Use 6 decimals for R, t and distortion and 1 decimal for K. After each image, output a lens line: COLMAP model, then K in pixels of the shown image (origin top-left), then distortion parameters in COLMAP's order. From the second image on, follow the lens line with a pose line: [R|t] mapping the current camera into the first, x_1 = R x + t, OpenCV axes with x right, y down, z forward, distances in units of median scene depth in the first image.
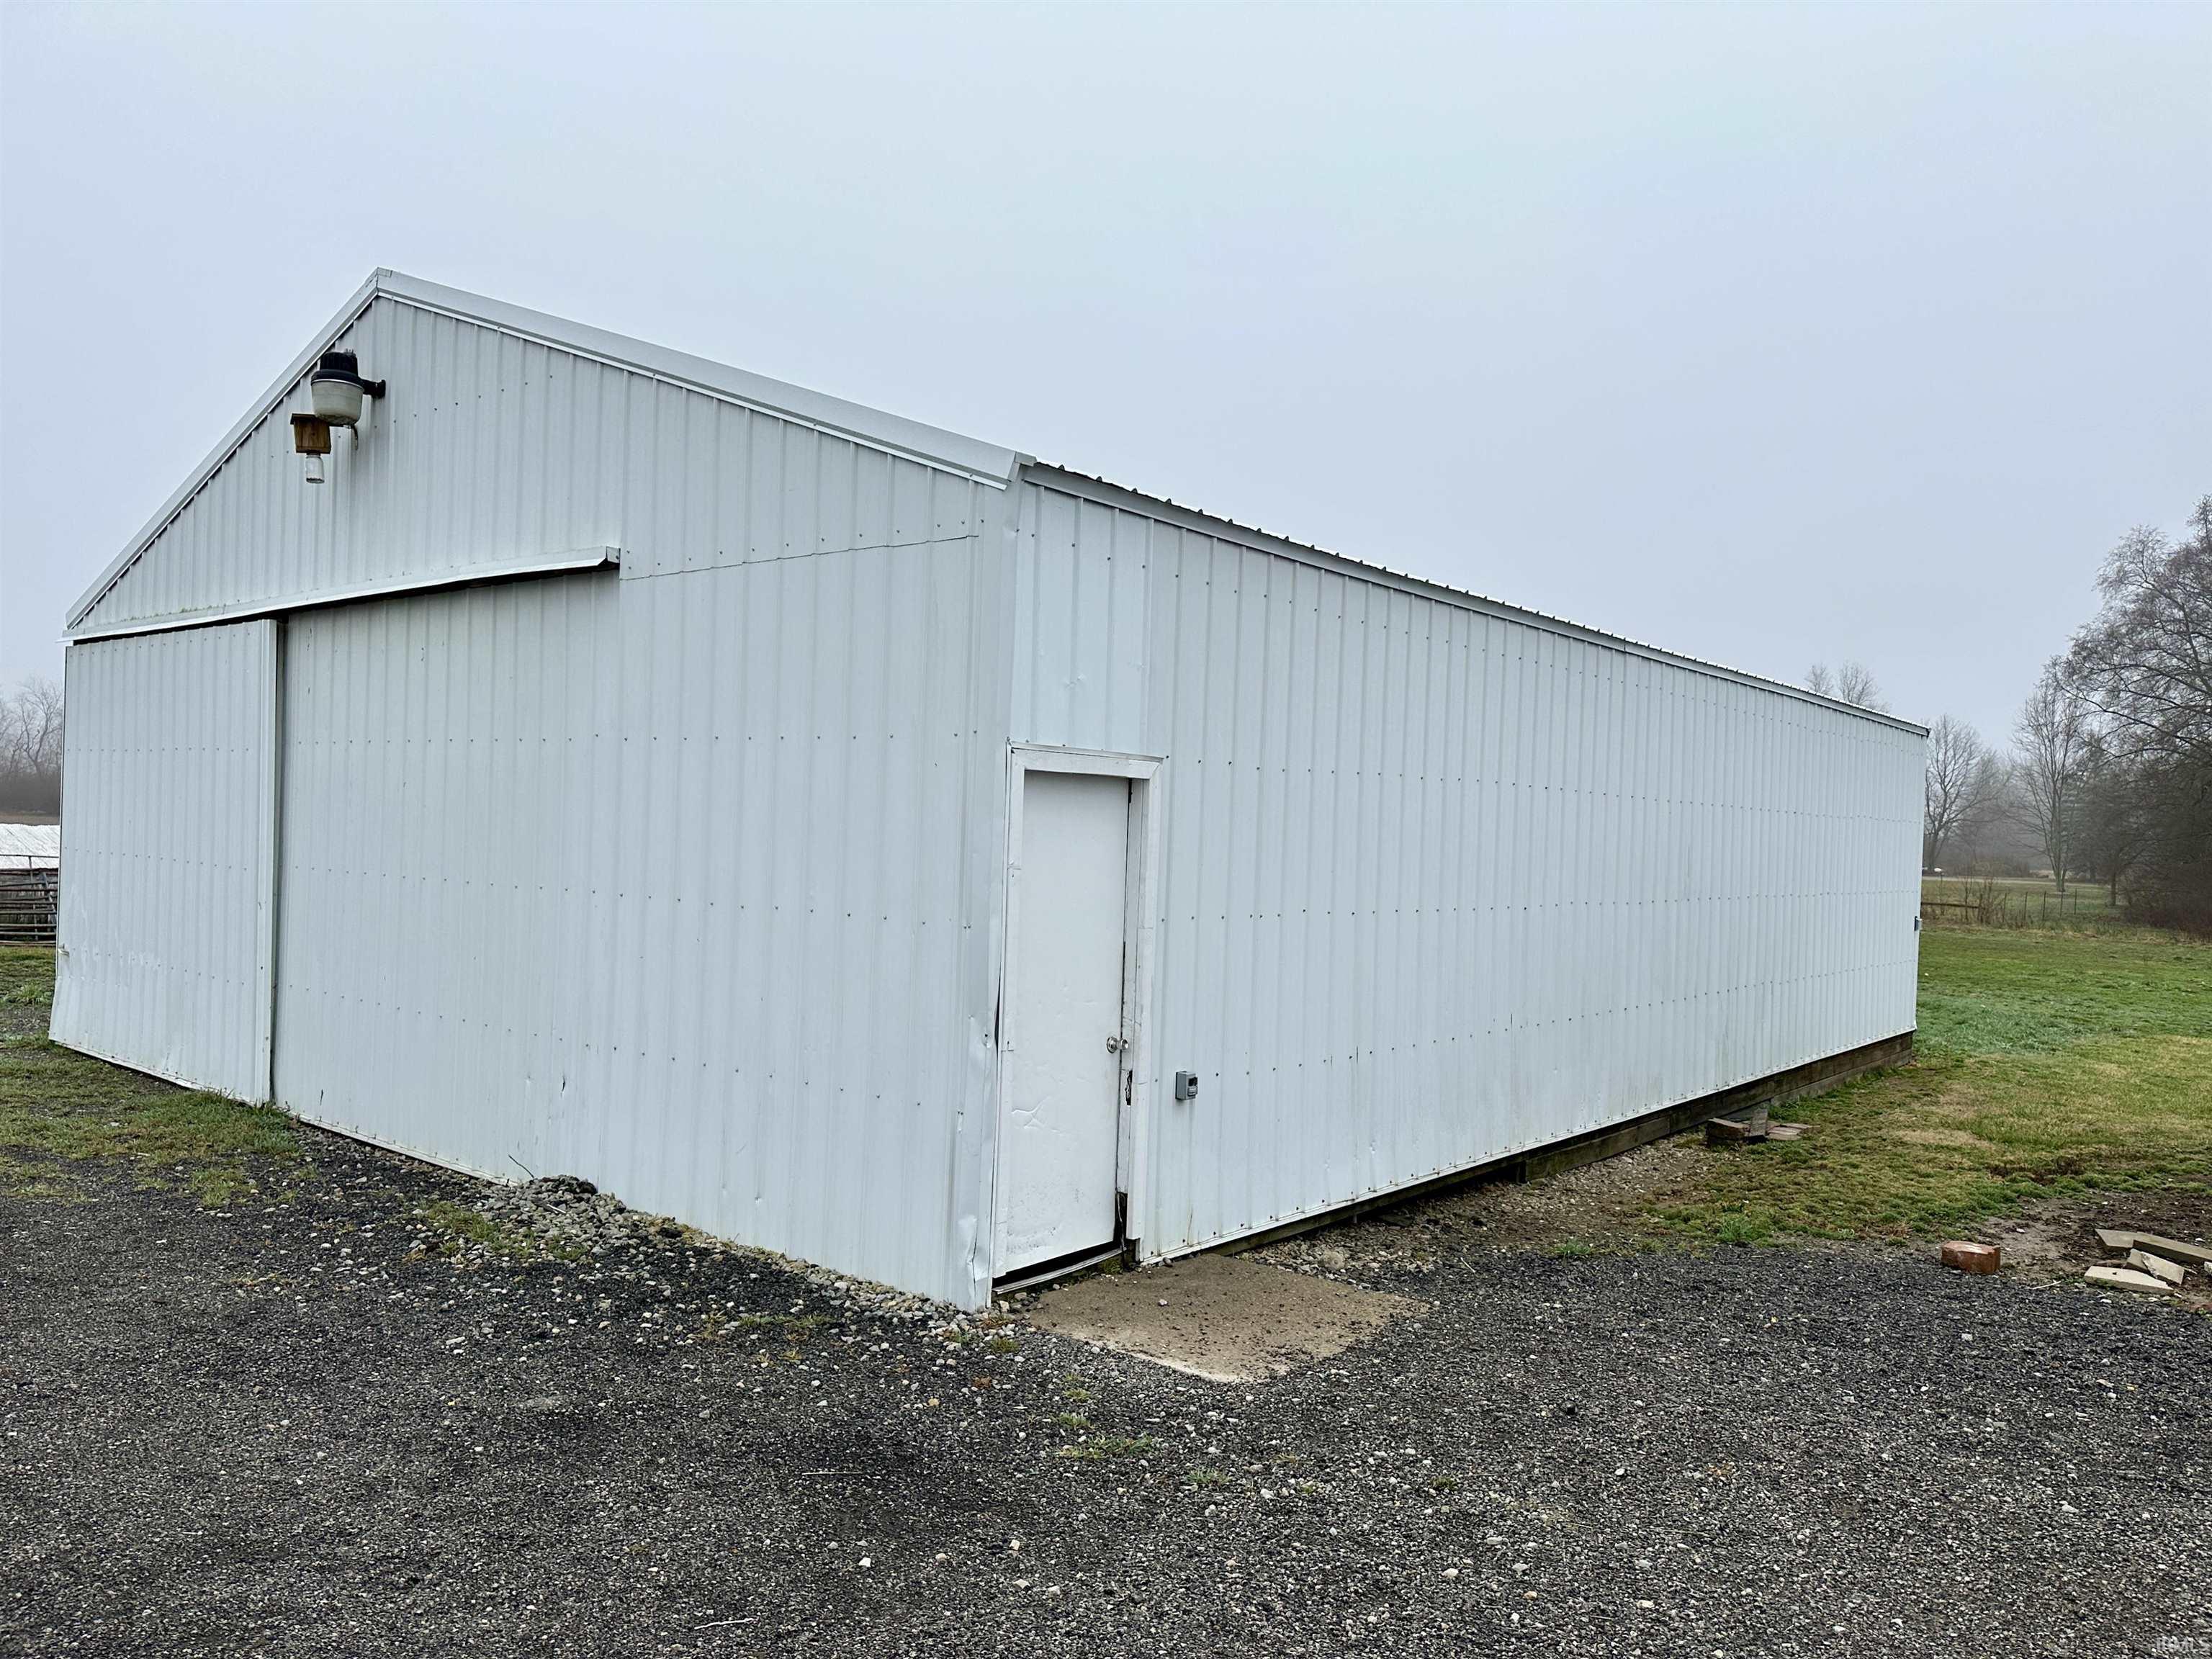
lens RADIAL K [[1558.4, 0, 1106.0], [0, 1558.4, 829.5], [0, 0, 1]] dist [0.012579, -0.016827]
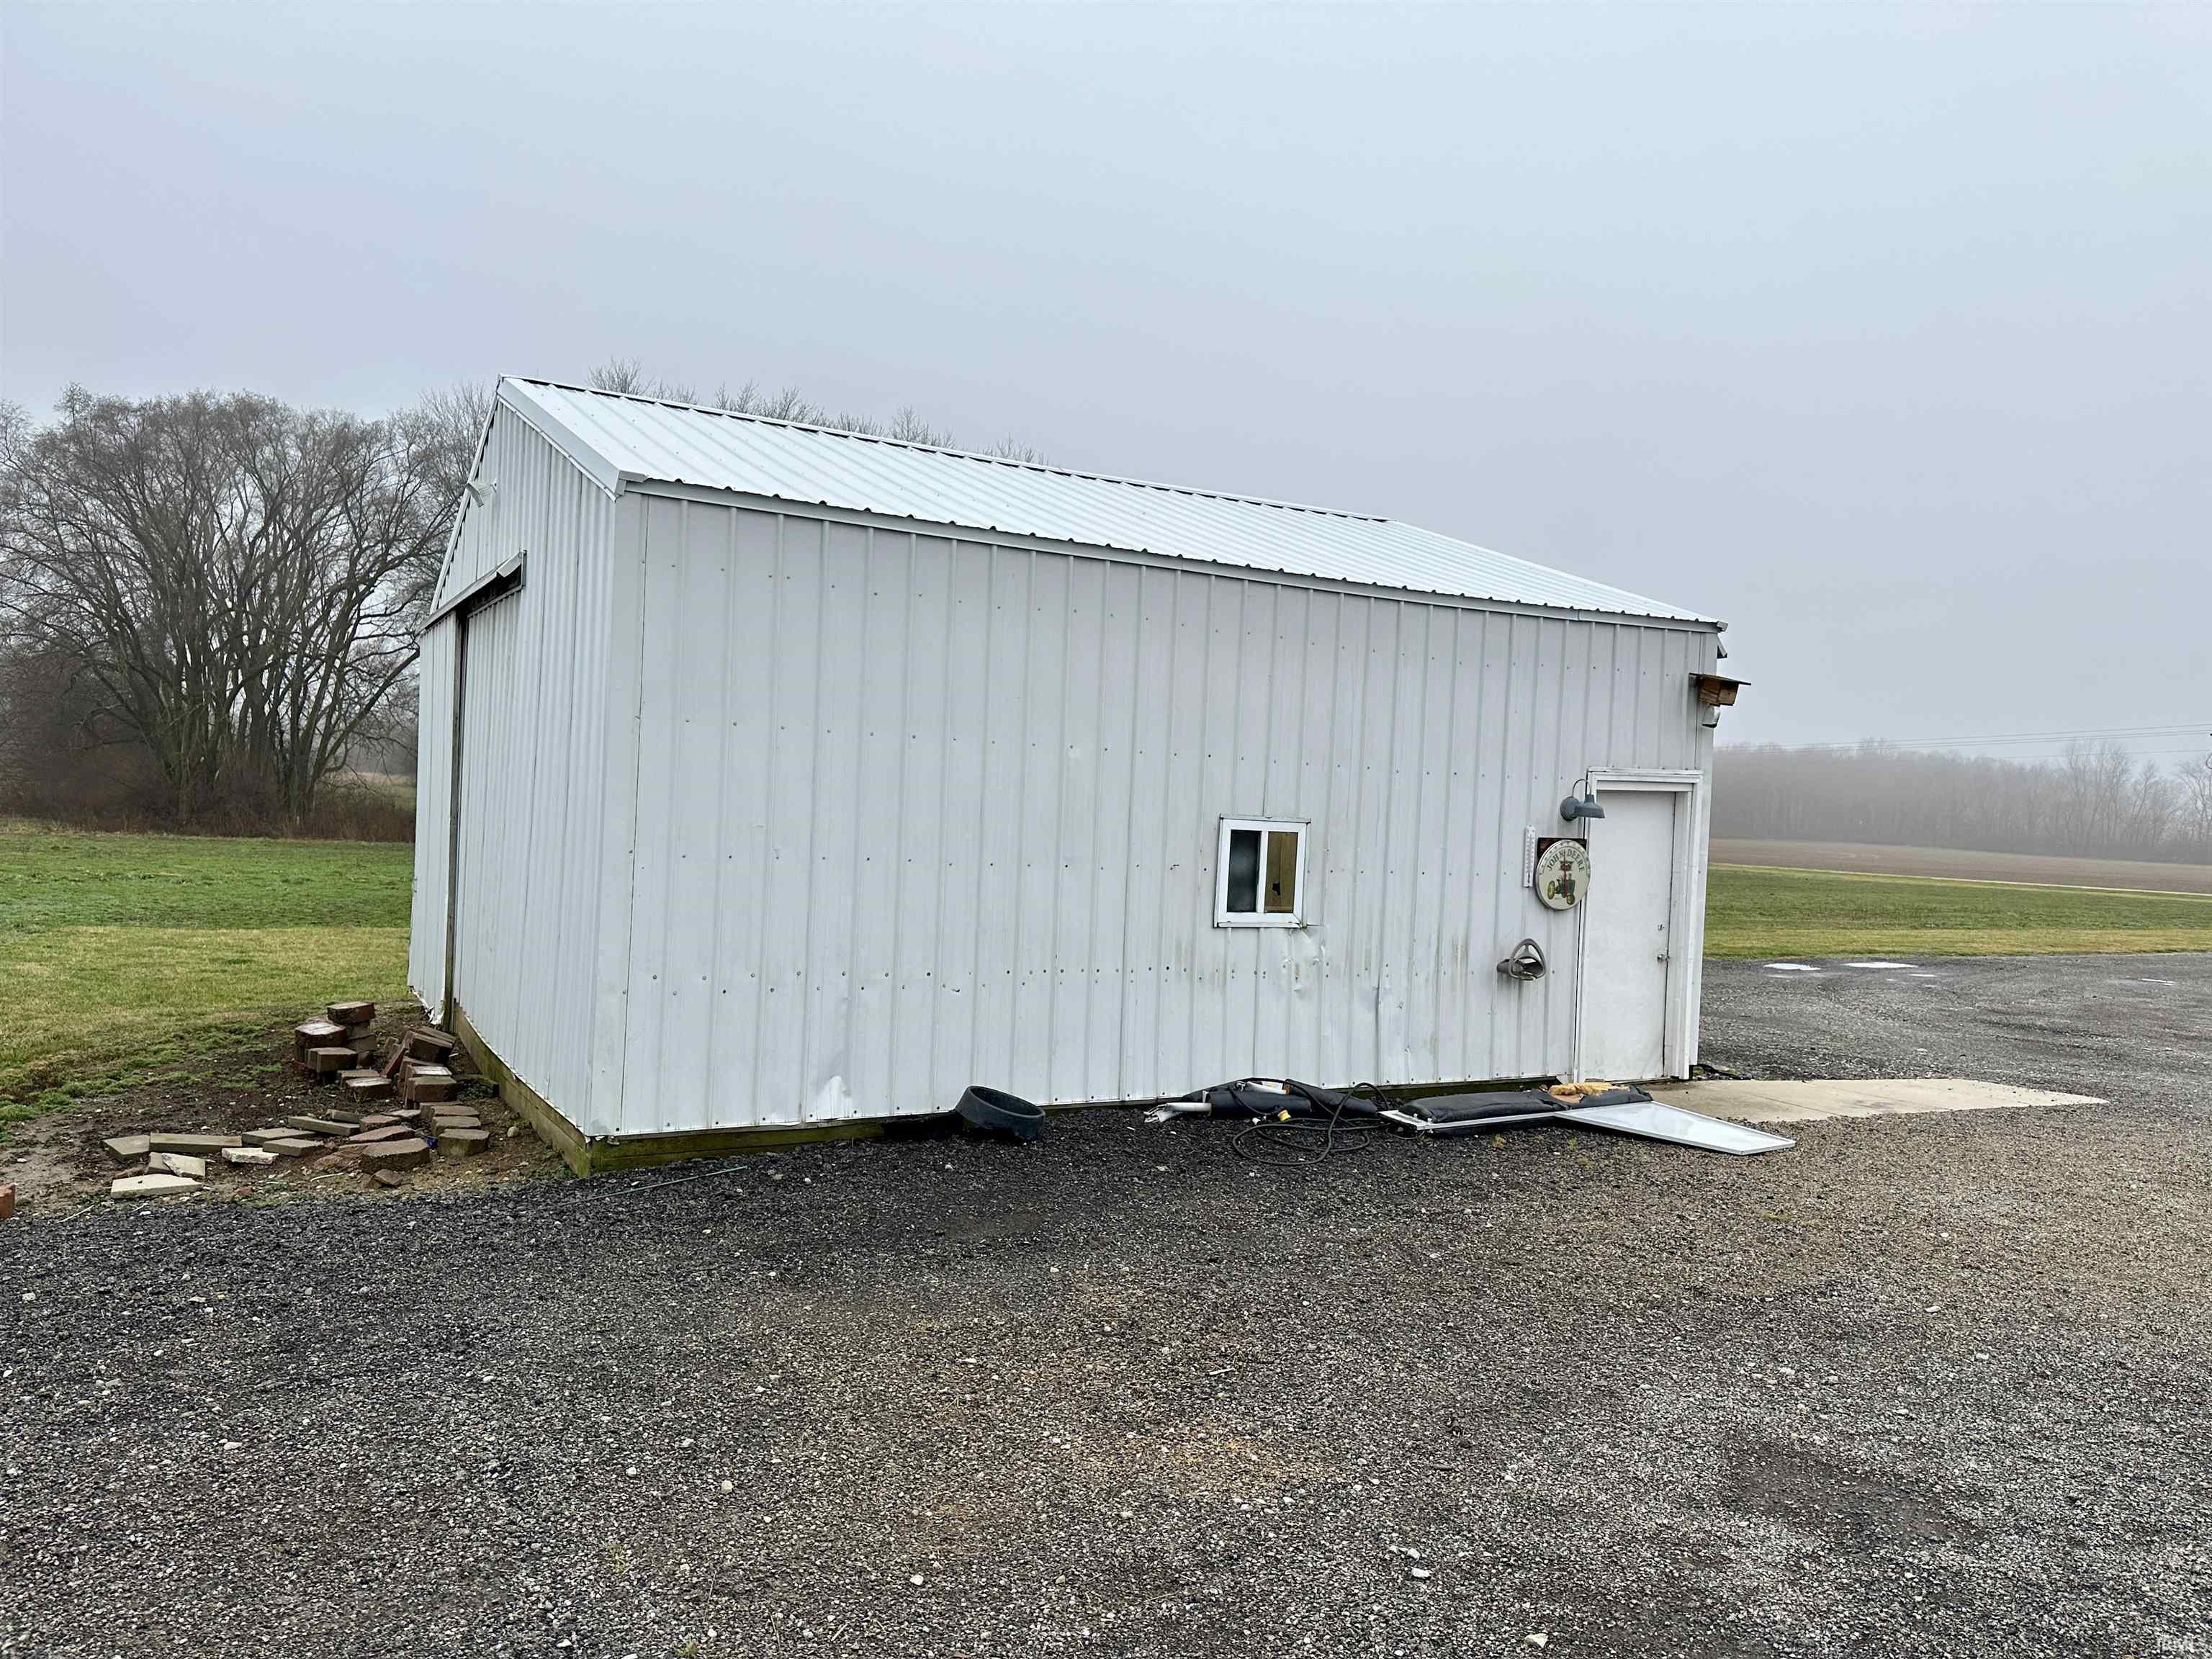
lens RADIAL K [[1558.4, 0, 1106.0], [0, 1558.4, 829.5], [0, 0, 1]] dist [0.012579, -0.016827]
pose [[0.352855, -0.039430, 0.934847, -0.040216], [-0.027888, 0.998225, 0.052630, -0.001476], [-0.935262, -0.044641, 0.351129, 0.113173]]
